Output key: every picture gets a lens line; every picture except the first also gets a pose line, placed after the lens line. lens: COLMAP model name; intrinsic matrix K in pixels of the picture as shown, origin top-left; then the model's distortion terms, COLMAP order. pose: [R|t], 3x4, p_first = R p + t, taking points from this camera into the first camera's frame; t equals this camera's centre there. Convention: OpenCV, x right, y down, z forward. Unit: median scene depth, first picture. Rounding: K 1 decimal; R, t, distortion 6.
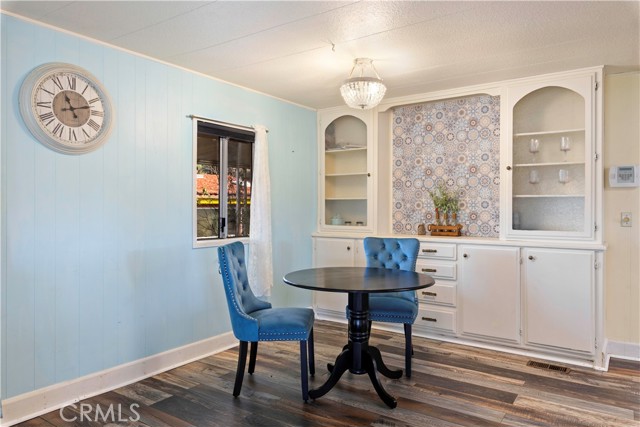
lens RADIAL K [[447.7, 0, 319.3], [0, 447.7, 211.6], [0, 0, 1]] dist [0.011392, 0.003047]
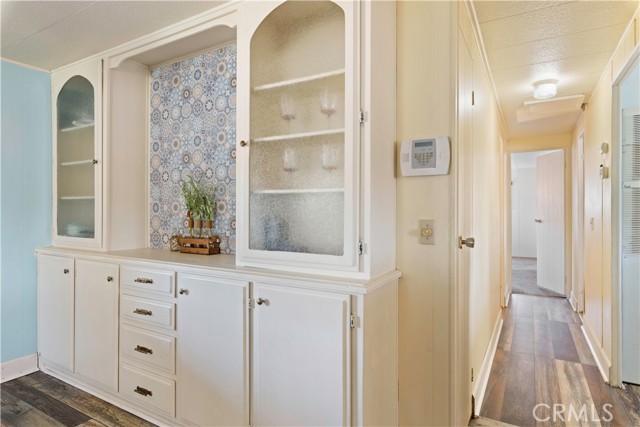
lens RADIAL K [[366.0, 0, 320.1], [0, 366.0, 213.3], [0, 0, 1]] dist [-0.006235, 0.000096]
pose [[0.997602, 0.002333, 0.069179, 0.420424], [-0.002149, 0.999994, -0.002737, -0.004255], [-0.069185, 0.002581, 0.997600, 0.443193]]
